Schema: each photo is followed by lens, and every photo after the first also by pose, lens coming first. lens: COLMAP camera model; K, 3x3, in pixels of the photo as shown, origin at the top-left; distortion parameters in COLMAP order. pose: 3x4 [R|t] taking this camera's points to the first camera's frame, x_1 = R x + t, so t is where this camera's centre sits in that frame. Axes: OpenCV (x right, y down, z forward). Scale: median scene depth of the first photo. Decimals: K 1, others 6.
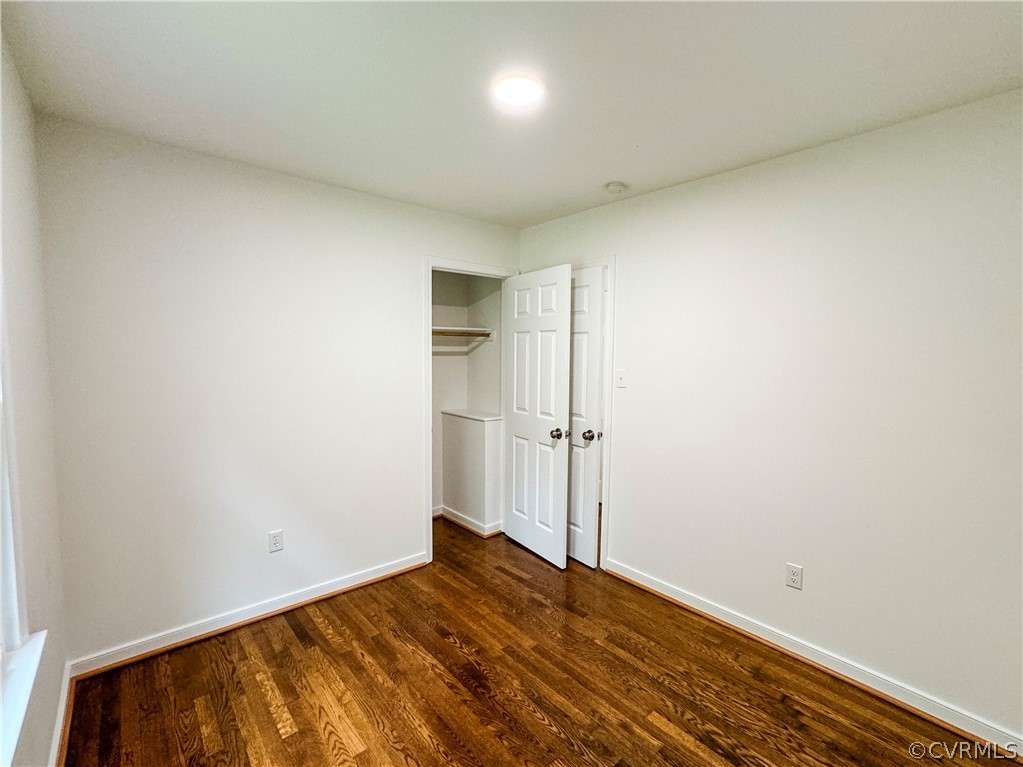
lens RADIAL K [[437.8, 0, 511.5], [0, 437.8, 383.5], [0, 0, 1]] dist [-0.000591, -0.000227]
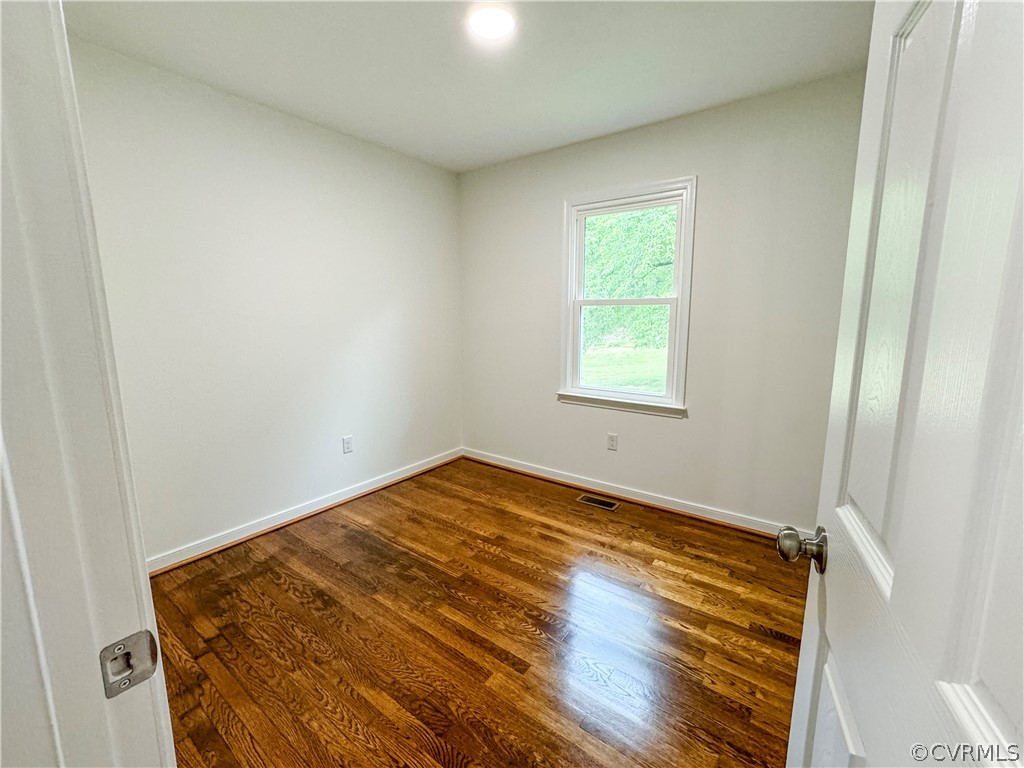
lens RADIAL K [[438.3, 0, 512.0], [0, 438.3, 384.0], [0, 0, 1]] dist [-0.000591, -0.000227]
pose [[-0.978086, 0.026490, -0.206510, 0.170821], [-0.020586, 0.974707, 0.222534, -0.030471], [0.207181, 0.221909, -0.952802, 1.815653]]
